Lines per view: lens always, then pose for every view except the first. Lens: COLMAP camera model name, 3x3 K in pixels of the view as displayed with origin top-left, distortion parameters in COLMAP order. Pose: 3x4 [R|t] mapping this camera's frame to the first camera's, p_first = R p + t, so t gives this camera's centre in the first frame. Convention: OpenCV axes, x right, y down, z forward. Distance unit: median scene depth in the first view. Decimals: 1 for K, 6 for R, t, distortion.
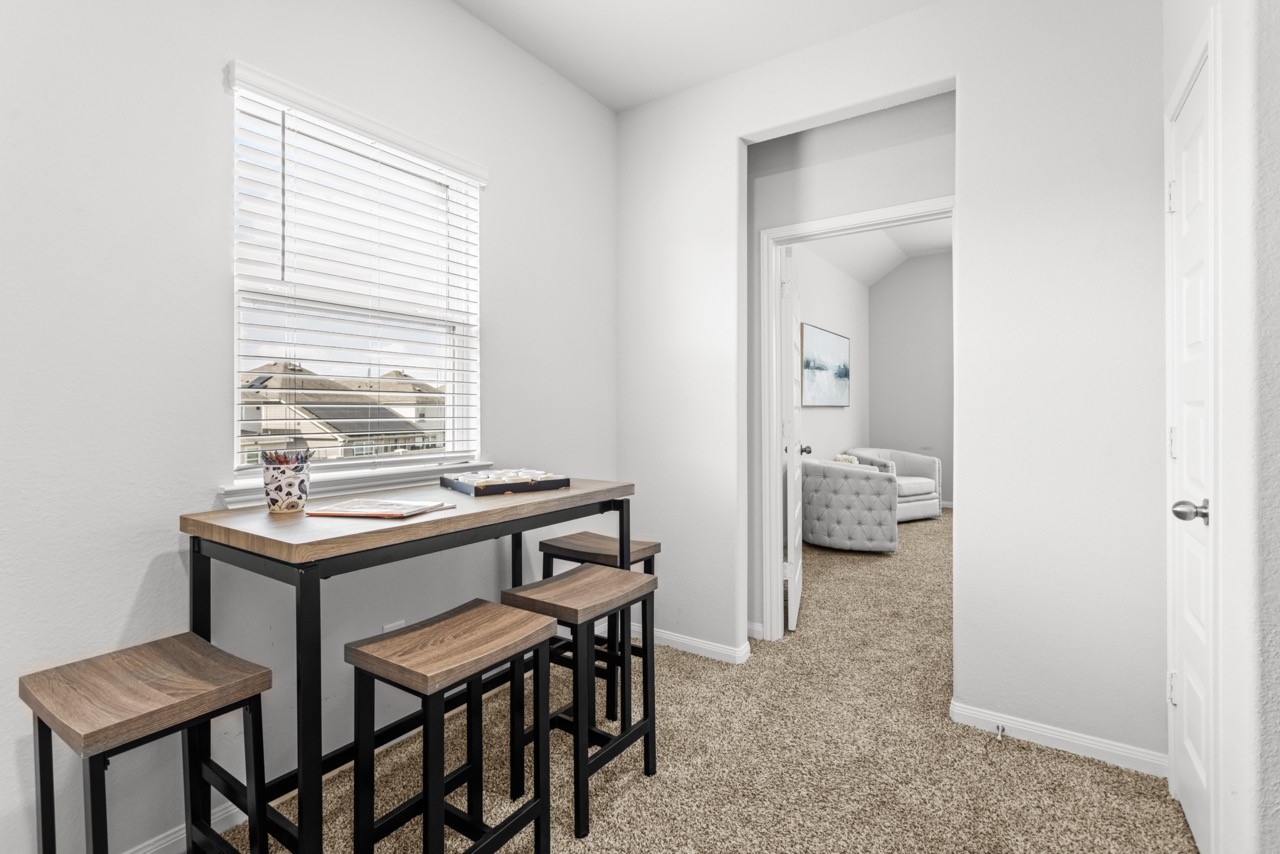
lens RADIAL K [[601.0, 0, 632.9], [0, 601.0, 404.6], [0, 0, 1]] dist [-0.001199, 0.001368]
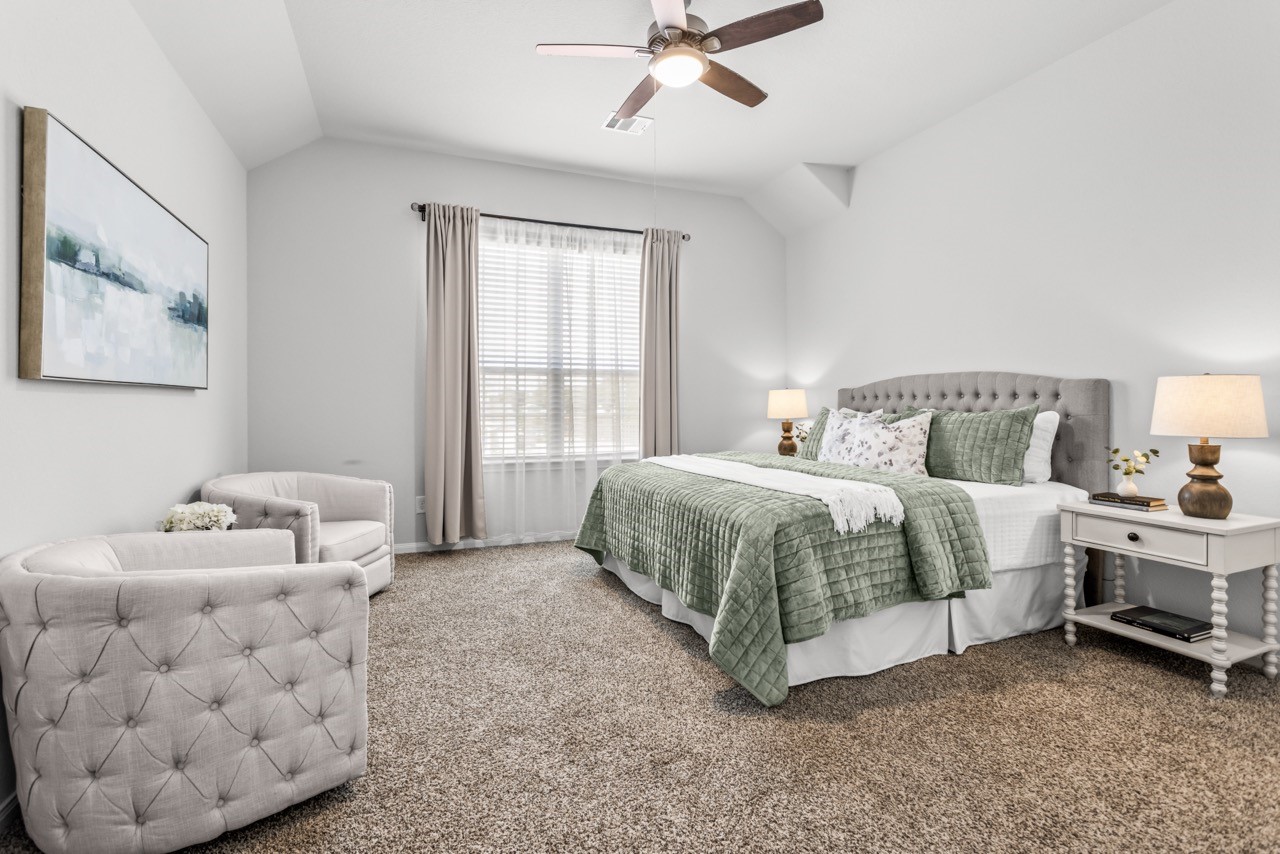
lens RADIAL K [[601.0, 0, 632.9], [0, 601.0, 404.6], [0, 0, 1]] dist [-0.001199, 0.001368]
pose [[0.561768, -0.003742, 0.827286, 0.218555], [-0.002976, 0.999974, 0.006544, 0.015068], [-0.827290, -0.006139, 0.561742, 0.635946]]
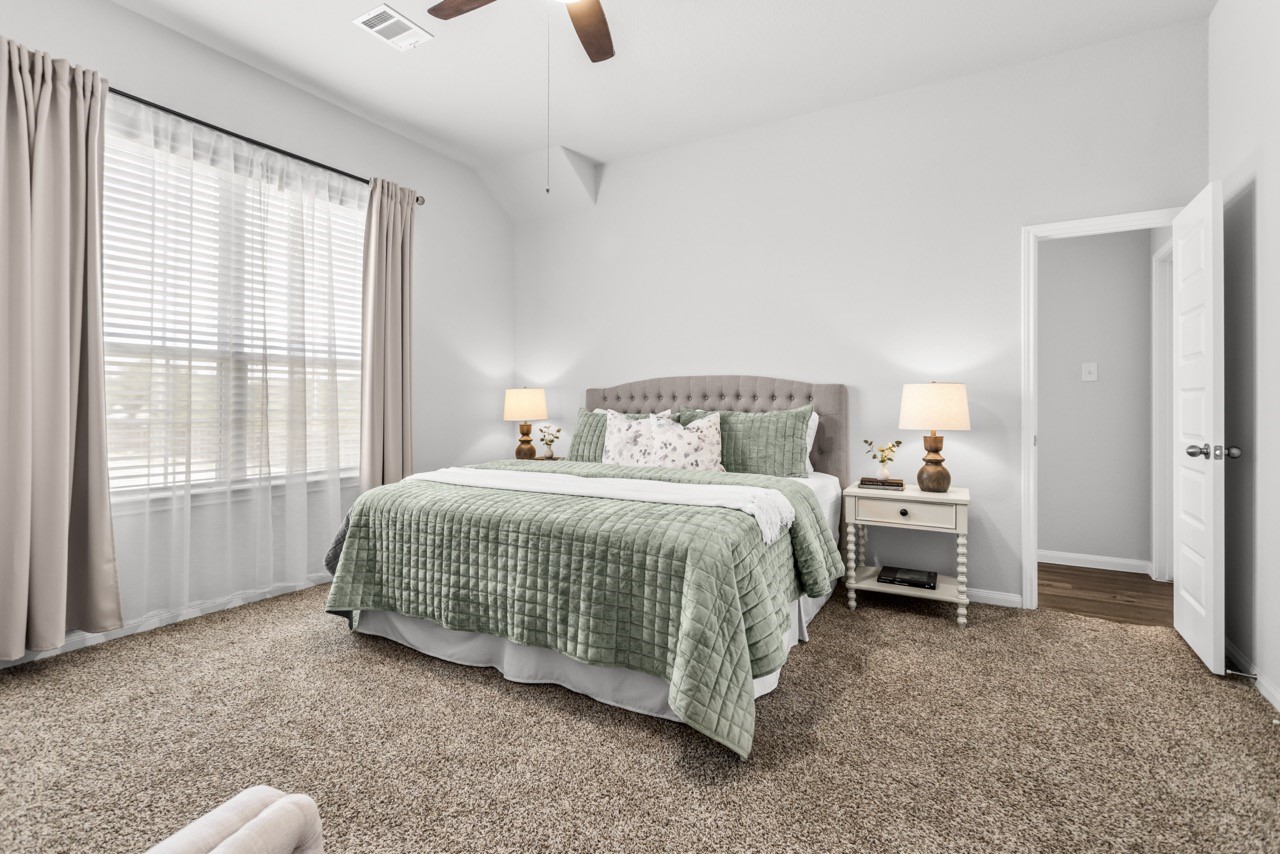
lens RADIAL K [[599.0, 0, 632.9], [0, 599.0, 401.2], [0, 0, 1]] dist [-0.002411, 0.000865]
pose [[-0.063632, 0.002919, 0.997969, 0.260894], [-0.006705, 0.999972, -0.003352, 0.016310], [-0.997951, -0.006905, -0.063611, 0.853063]]
